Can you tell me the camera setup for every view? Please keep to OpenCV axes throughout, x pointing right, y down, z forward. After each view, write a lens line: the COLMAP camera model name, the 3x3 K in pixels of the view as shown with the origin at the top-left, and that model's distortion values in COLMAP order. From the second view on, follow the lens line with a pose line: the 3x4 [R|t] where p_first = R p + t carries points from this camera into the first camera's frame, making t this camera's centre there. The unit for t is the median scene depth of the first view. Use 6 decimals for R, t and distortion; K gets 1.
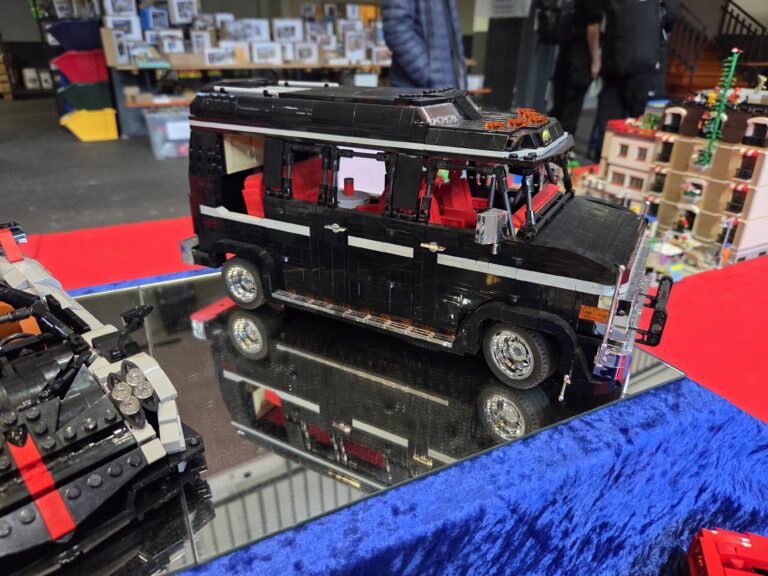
lens RADIAL K [[536.3, 0, 380.6], [0, 536.3, 283.5], [0, 0, 1]] dist [0.024446, -0.029867]
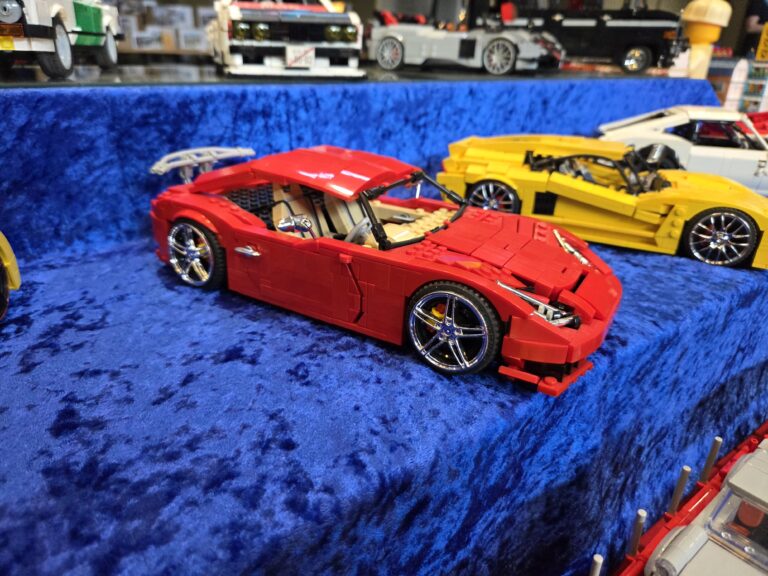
lens RADIAL K [[536.3, 0, 380.5], [0, 536.3, 272.0], [0, 0, 1]] dist [0.024446, -0.029867]
pose [[0.980837, -0.049732, 0.188378, -0.081792], [0.054572, 0.998297, -0.020592, 0.061673], [-0.187033, 0.030478, 0.981881, -0.070553]]
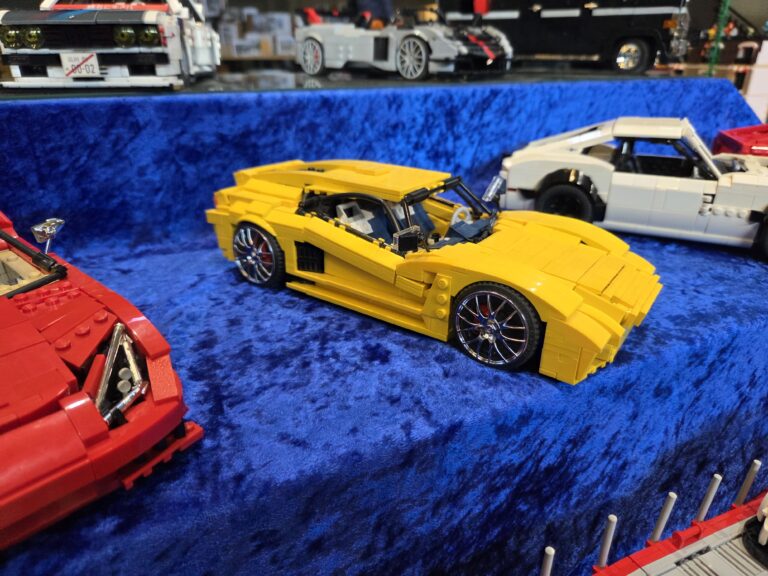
lens RADIAL K [[536.3, 0, 391.2], [0, 536.3, 281.9], [0, 0, 1]] dist [0.024446, -0.029867]
pose [[0.999771, -0.007598, 0.020020, -0.039799], [0.007858, 0.999885, -0.012969, 0.055621], [-0.019919, 0.013124, 0.999715, -0.058289]]
